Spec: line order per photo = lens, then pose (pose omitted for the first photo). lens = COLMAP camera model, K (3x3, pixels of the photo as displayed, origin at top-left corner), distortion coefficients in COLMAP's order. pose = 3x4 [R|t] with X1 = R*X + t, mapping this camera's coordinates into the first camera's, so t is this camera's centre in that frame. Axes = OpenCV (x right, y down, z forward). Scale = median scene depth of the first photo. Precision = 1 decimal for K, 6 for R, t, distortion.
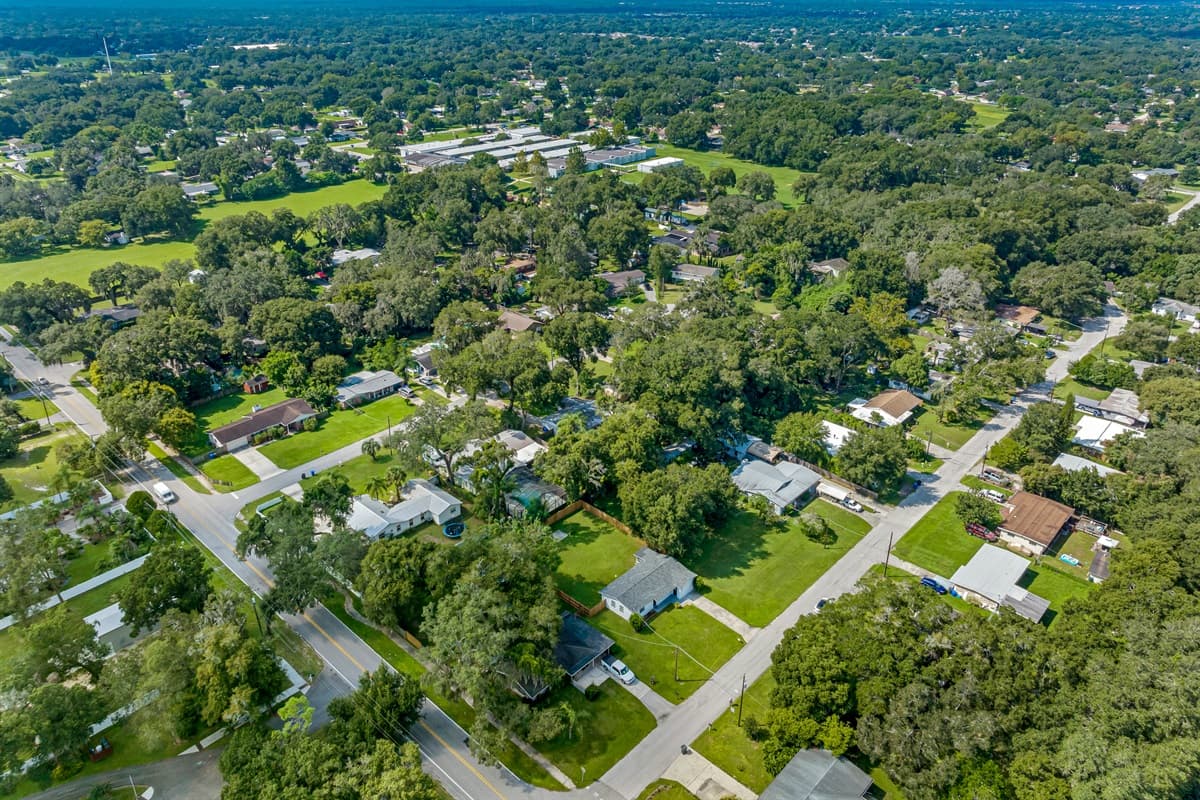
lens RADIAL K [[826.8, 0, 596.8], [0, 826.8, 398.9], [0, 0, 1]] dist [0.002560, -0.005388]
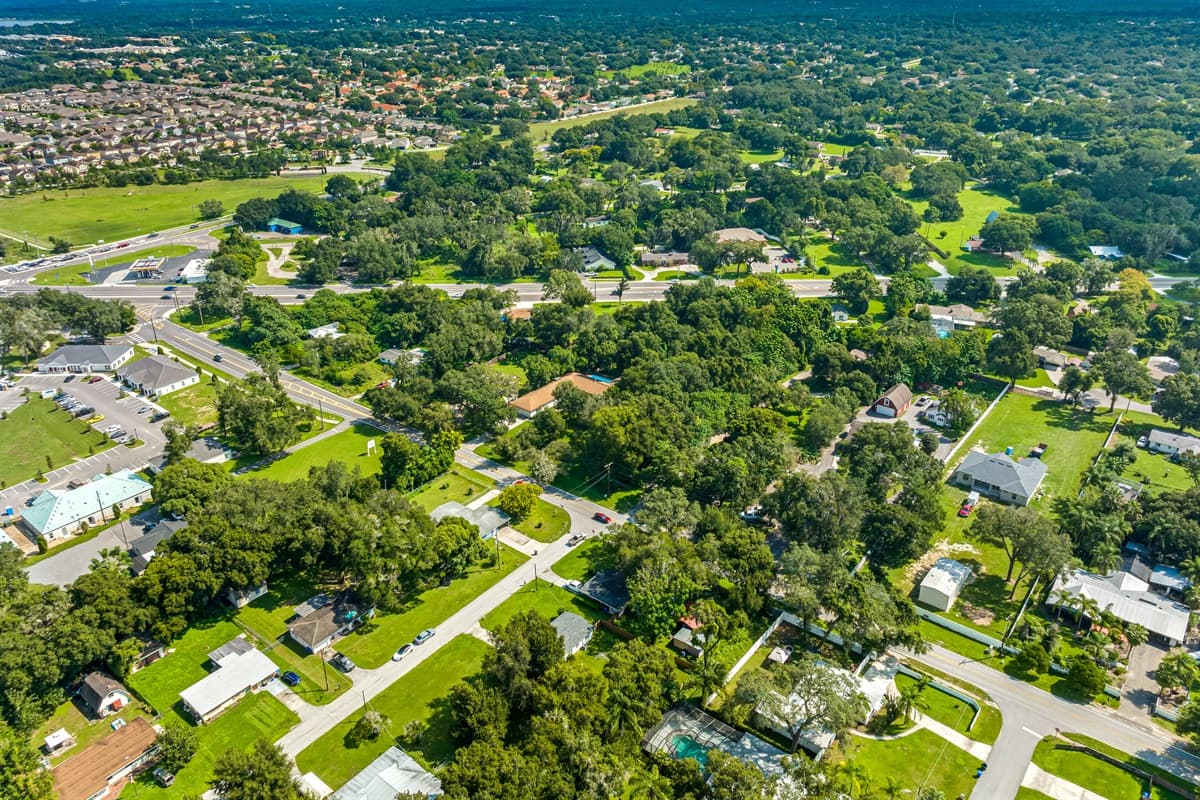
lens RADIAL K [[841.3, 0, 602.5], [0, 841.3, 400.3], [0, 0, 1]] dist [-0.002821, 0.001800]
pose [[-0.996958, 0.039636, -0.067104, 0.045823], [-0.029781, 0.601933, 0.797991, -0.715119], [0.072021, 0.797562, -0.598922, 1.126283]]
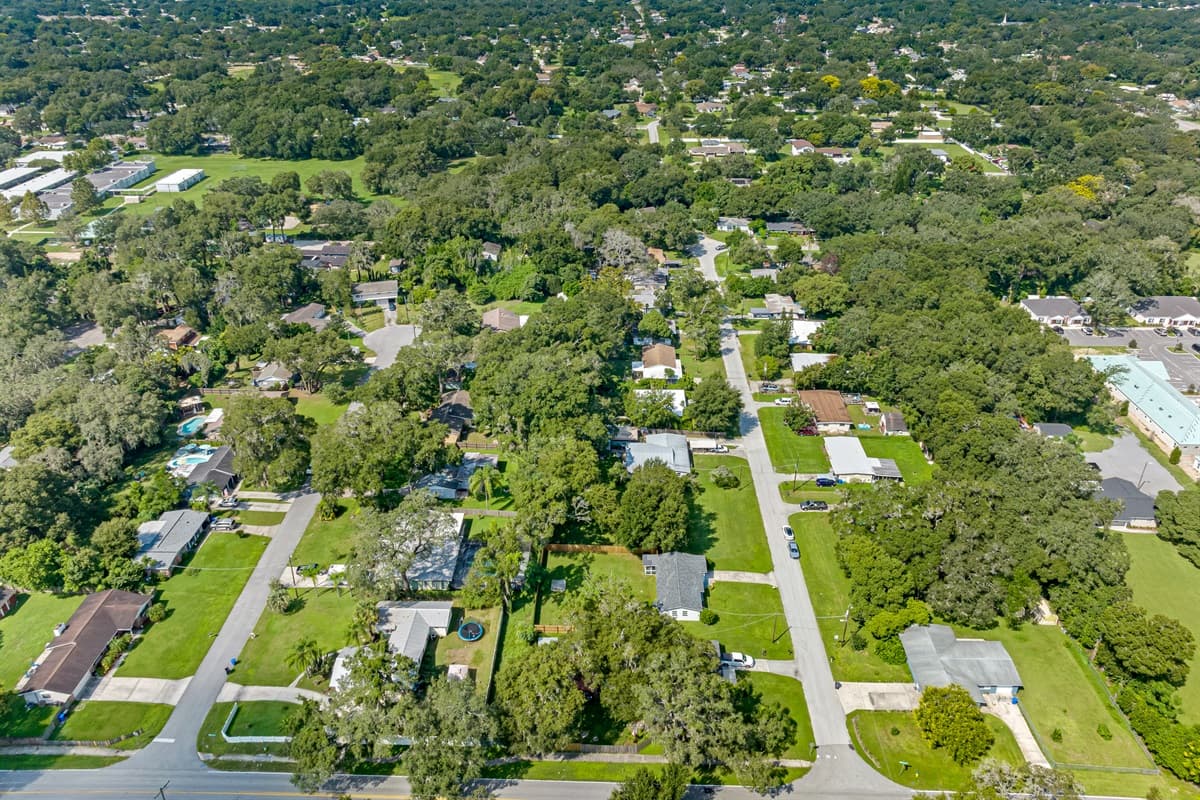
lens RADIAL K [[826.8, 0, 596.8], [0, 826.8, 398.9], [0, 0, 1]] dist [0.002560, -0.005388]
pose [[0.748060, -0.330751, 0.575334, -0.439787], [0.304196, 0.941405, 0.145678, -0.151177], [-0.589805, 0.066039, 0.804841, 0.139686]]
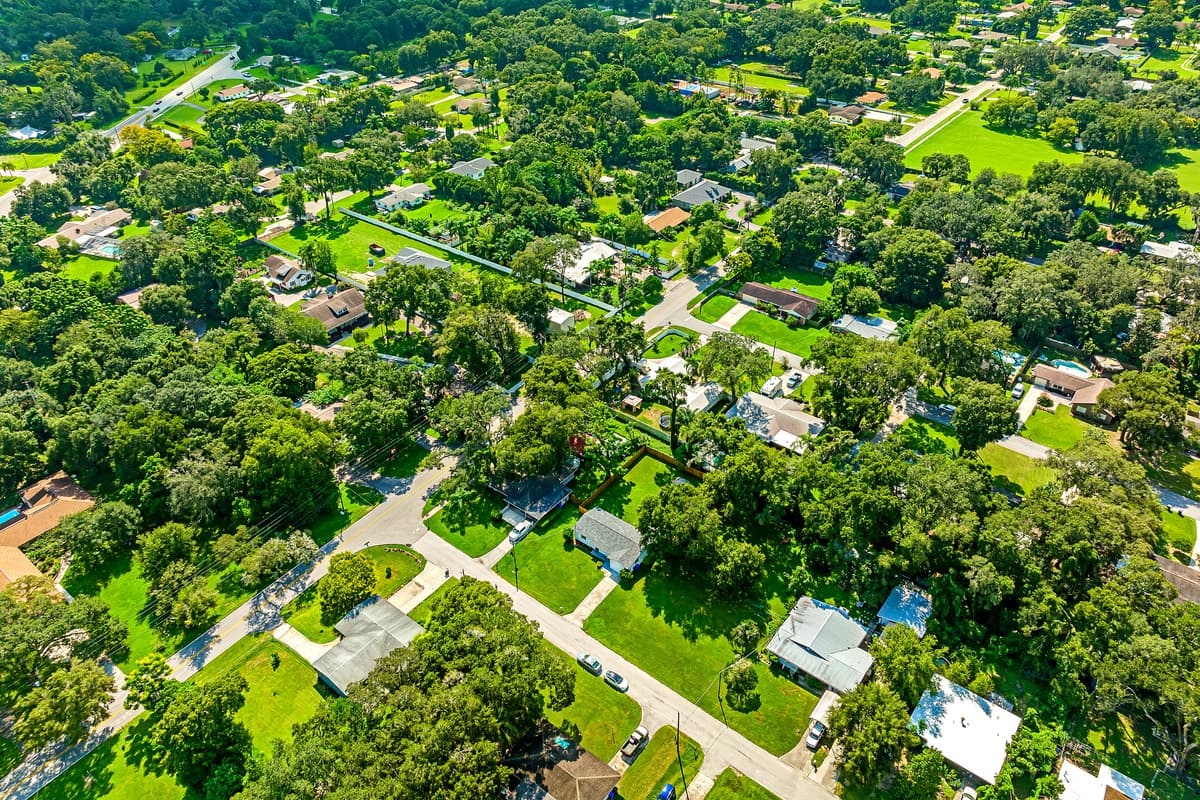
lens RADIAL K [[813.1, 0, 605.2], [0, 813.1, 398.6], [0, 0, 1]] dist [-0.002823, -0.000680]
pose [[0.085740, 0.585121, -0.806401, 0.663305], [-0.434730, 0.750239, 0.498148, -0.366471], [0.896470, 0.307856, 0.318695, 0.451013]]
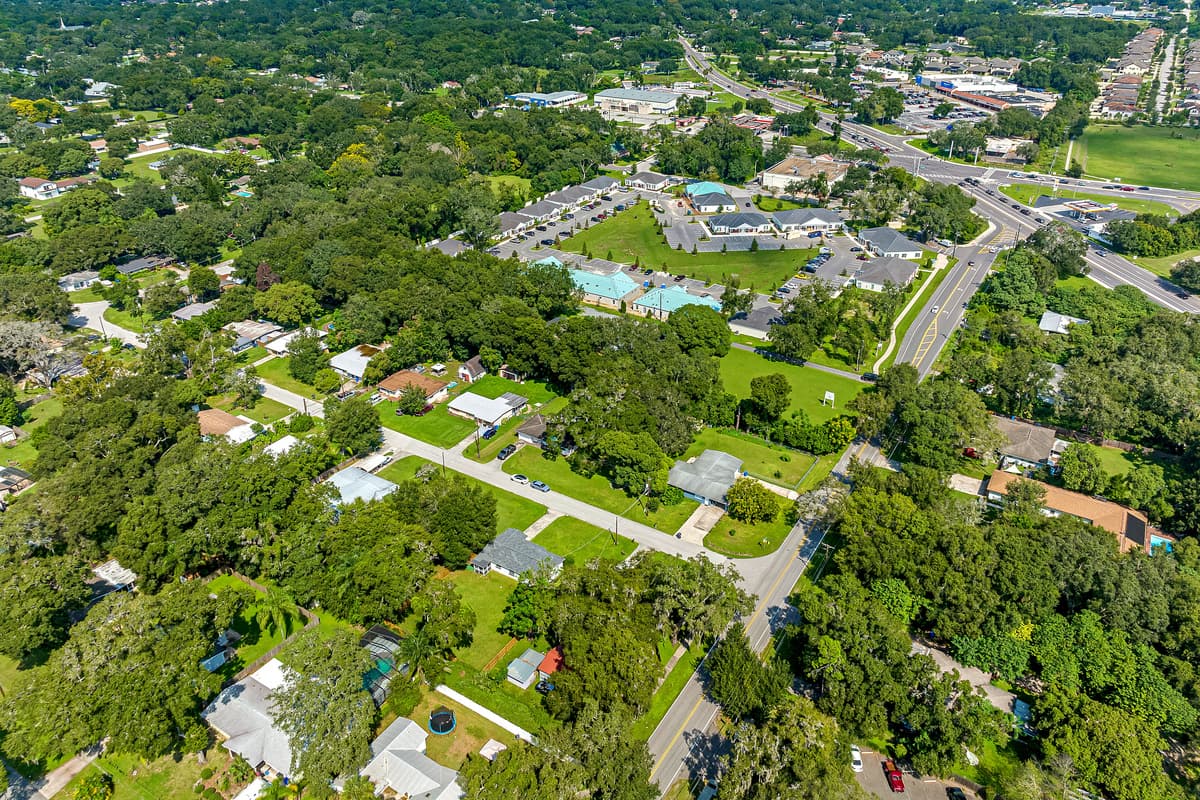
lens RADIAL K [[813.1, 0, 605.2], [0, 813.1, 398.6], [0, 0, 1]] dist [-0.002823, -0.000680]
pose [[-0.192585, -0.492253, 0.848881, -0.625093], [0.440654, 0.729562, 0.523033, -0.365849], [-0.876775, 0.474791, 0.076410, 0.557668]]
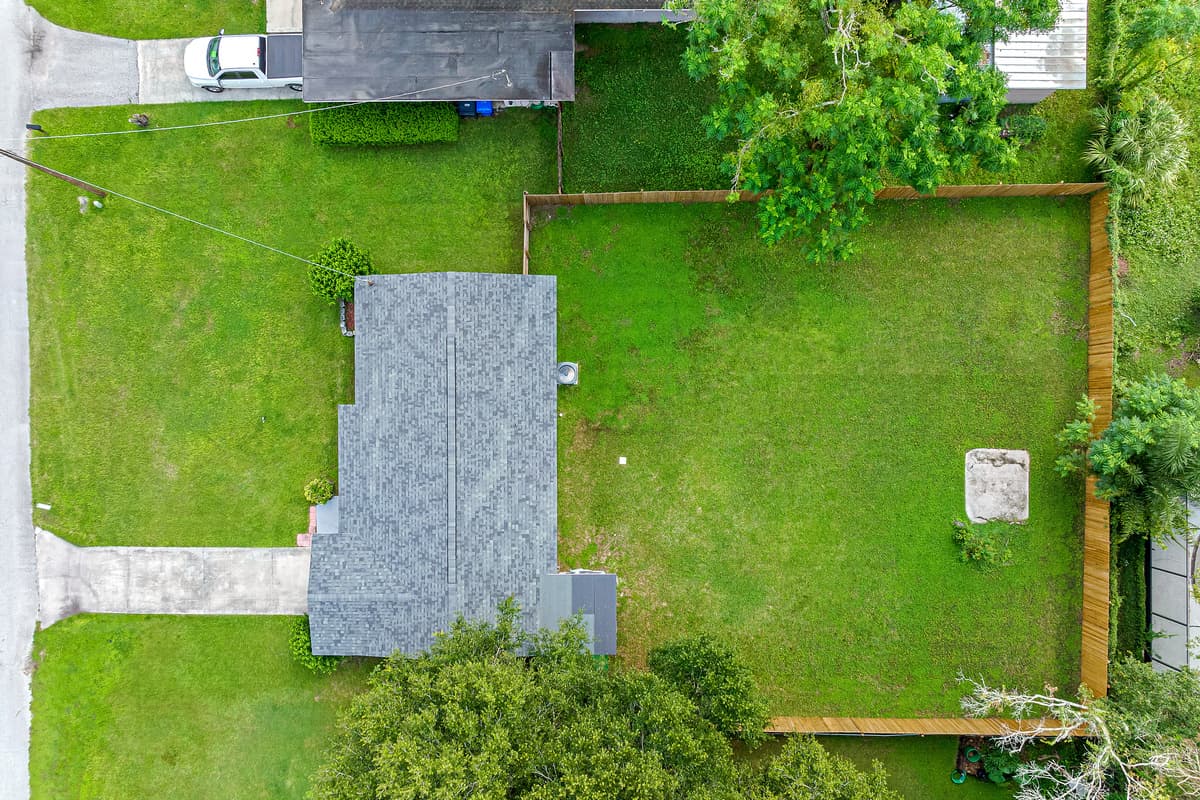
lens RADIAL K [[813.1, 0, 605.2], [0, 813.1, 398.6], [0, 0, 1]] dist [-0.002823, -0.000680]
pose [[-0.732416, 0.680853, -0.002250, 0.011624], [-0.304365, -0.324456, 0.895595, 0.006195], [0.609039, 0.656633, 0.444865, 0.712825]]
